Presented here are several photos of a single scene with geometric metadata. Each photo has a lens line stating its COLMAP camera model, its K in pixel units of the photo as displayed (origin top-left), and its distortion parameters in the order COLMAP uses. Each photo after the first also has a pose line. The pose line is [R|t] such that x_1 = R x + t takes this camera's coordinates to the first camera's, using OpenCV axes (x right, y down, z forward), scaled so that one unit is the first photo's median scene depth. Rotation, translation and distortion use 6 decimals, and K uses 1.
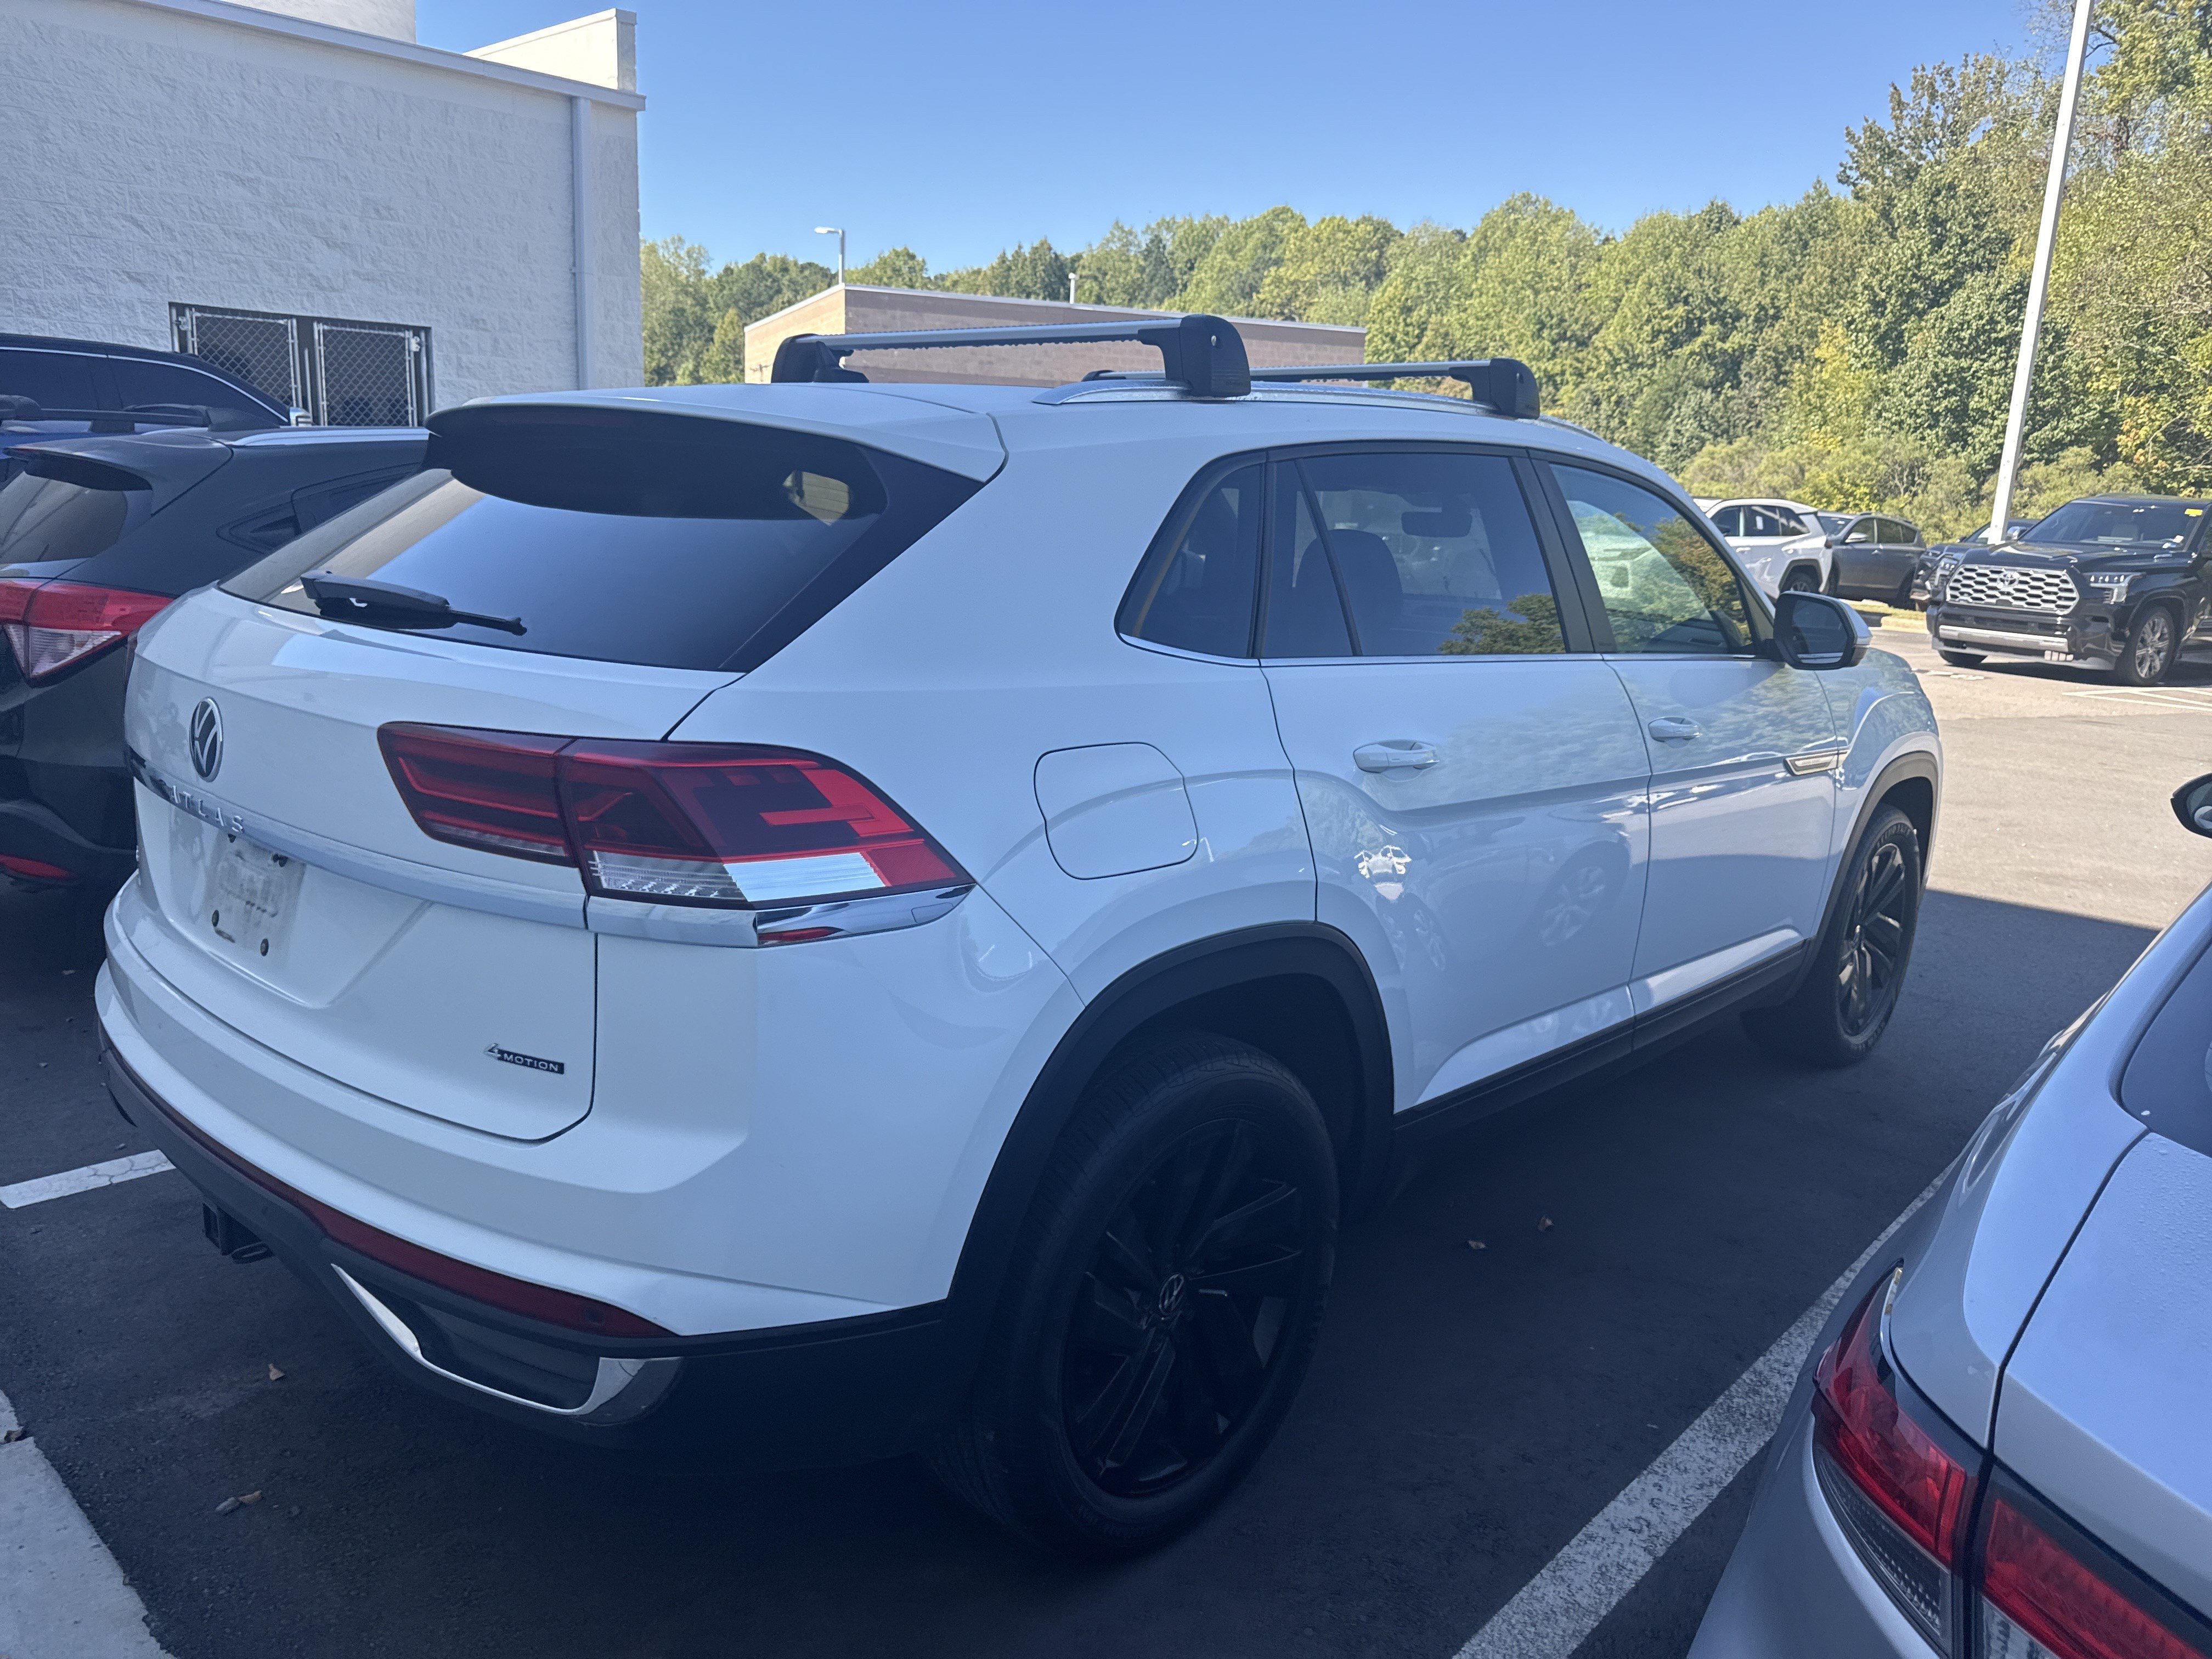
lens RADIAL K [[1582.5, 0, 1114.2], [0, 1582.5, 836.1], [0, 0, 1]] dist [0.014785, -0.018441]
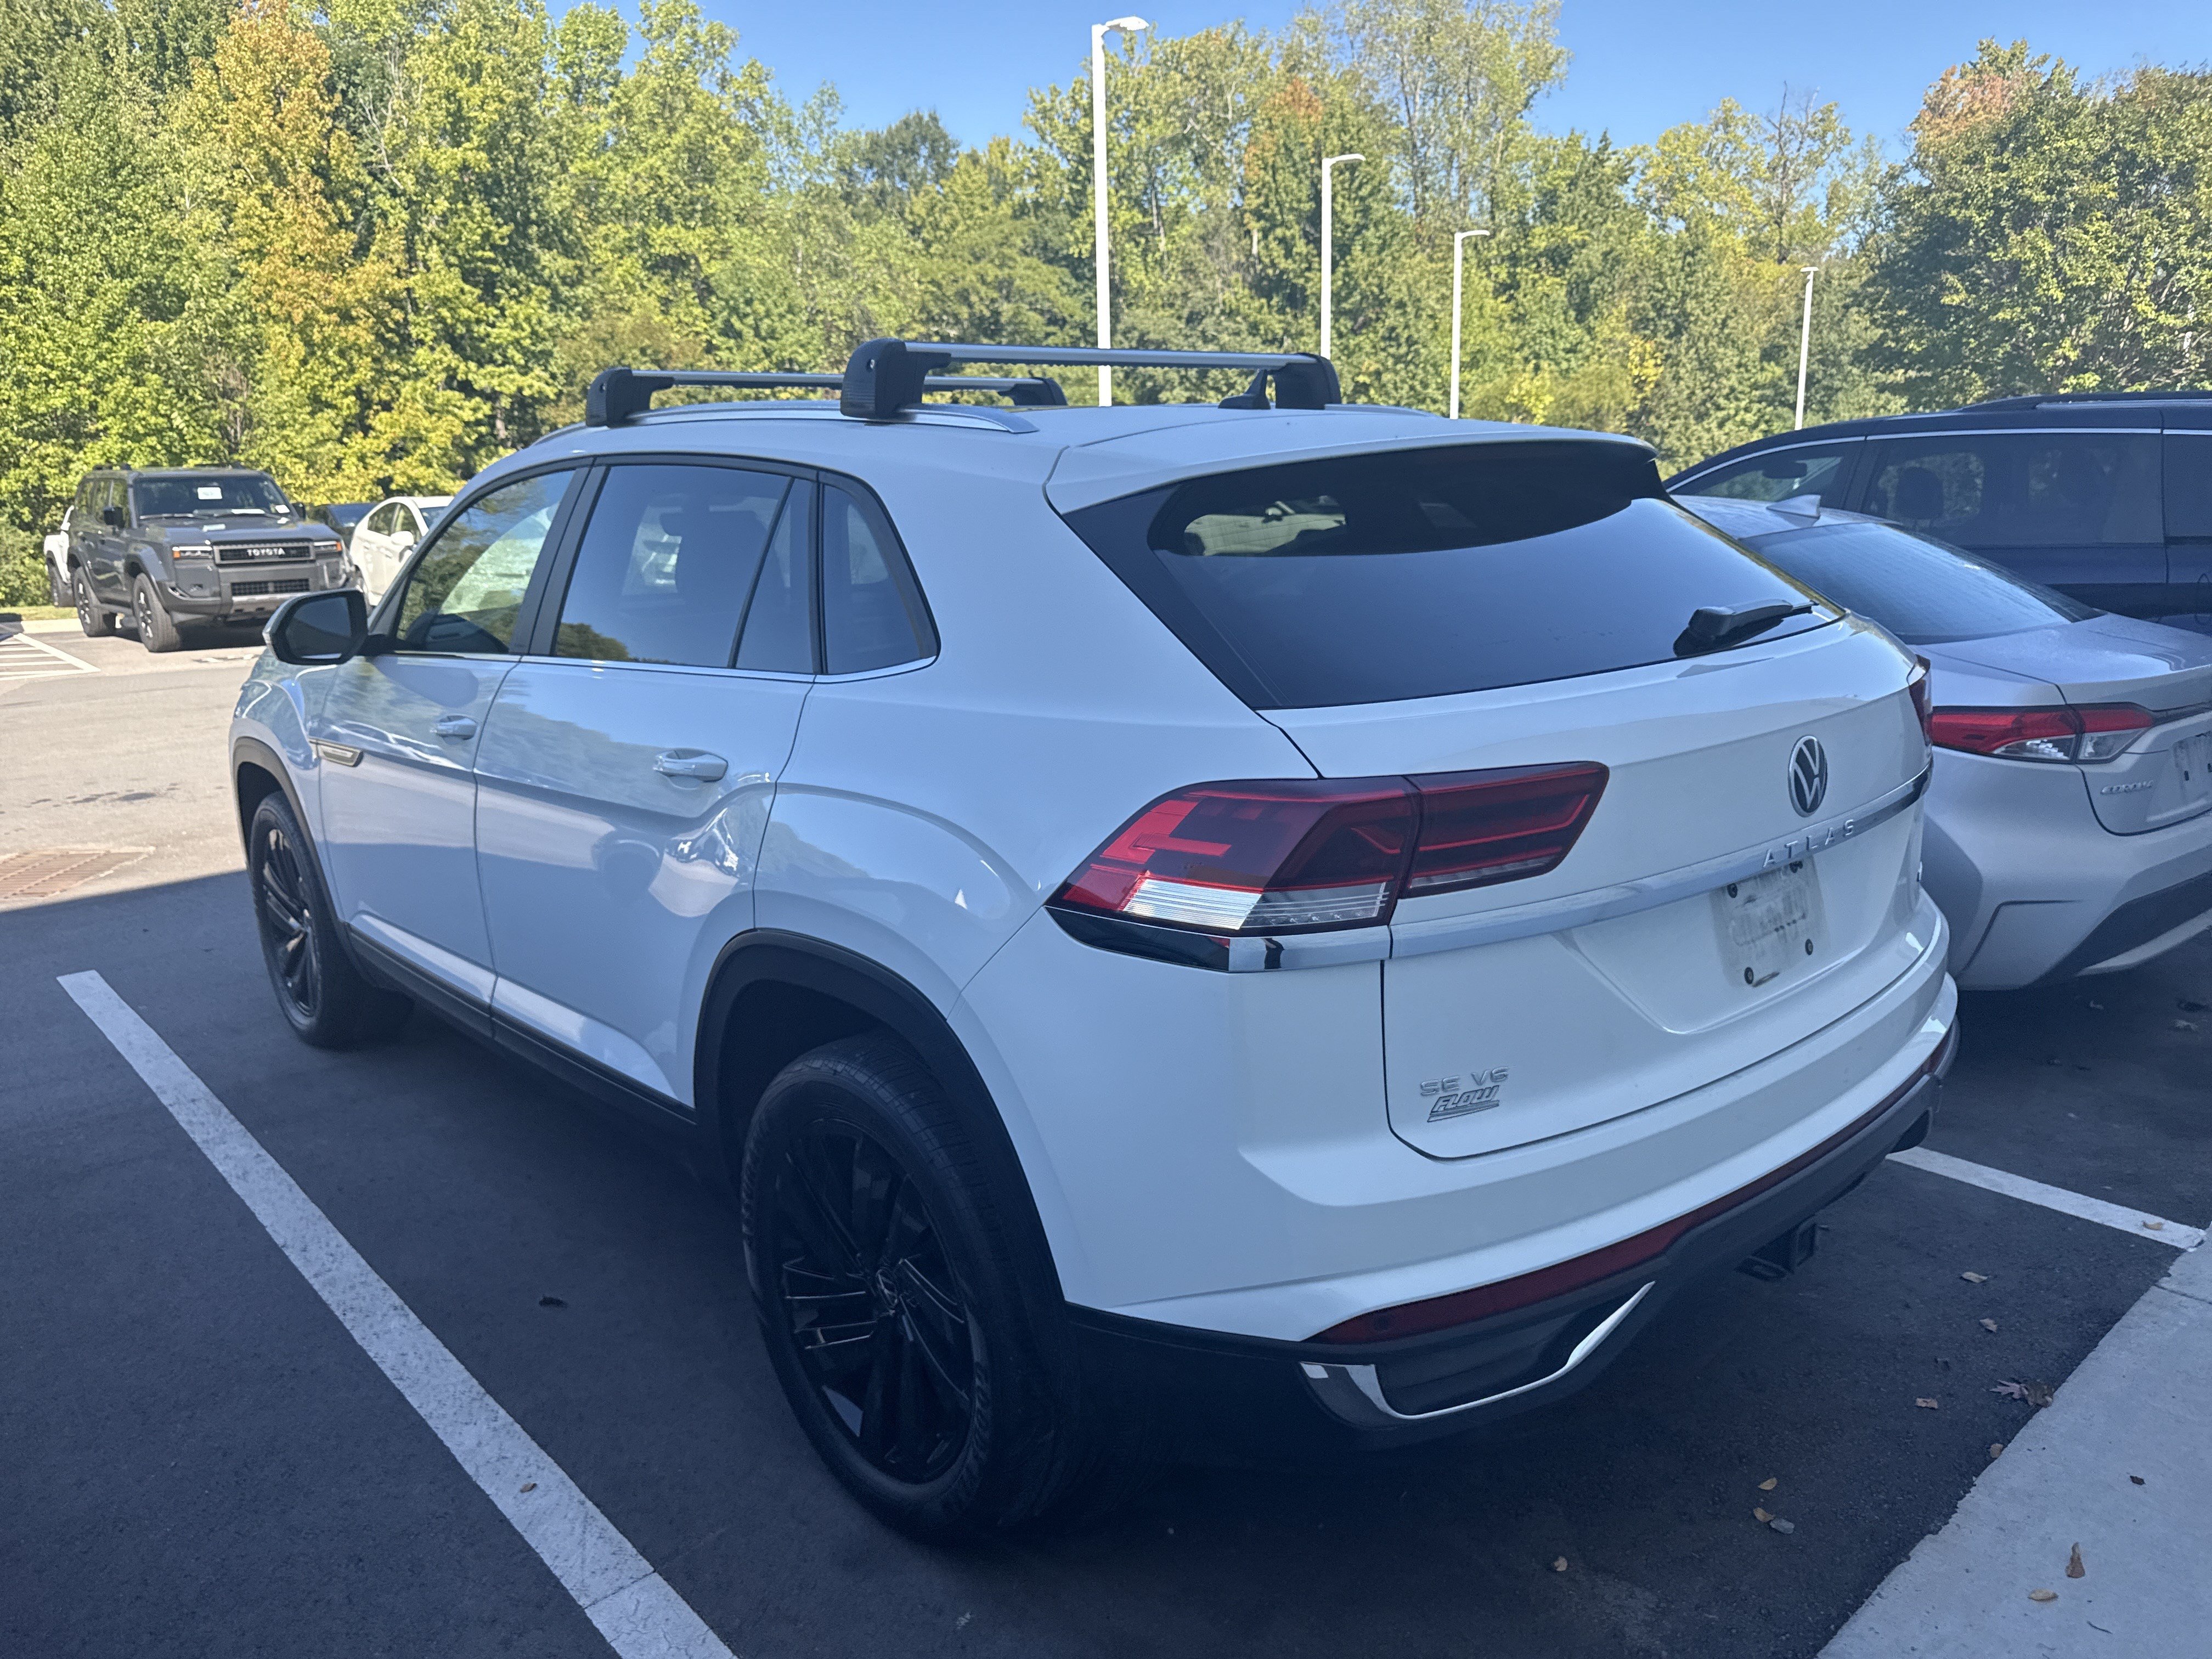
lens RADIAL K [[1582.5, 0, 1102.7], [0, 1582.5, 831.0], [0, 0, 1]] dist [0.014785, -0.018441]
pose [[0.102689, -0.269482, 0.957515, -1.556493], [0.248612, 0.939007, 0.237611, -0.371737], [-0.963144, 0.213649, 0.163422, 1.234990]]
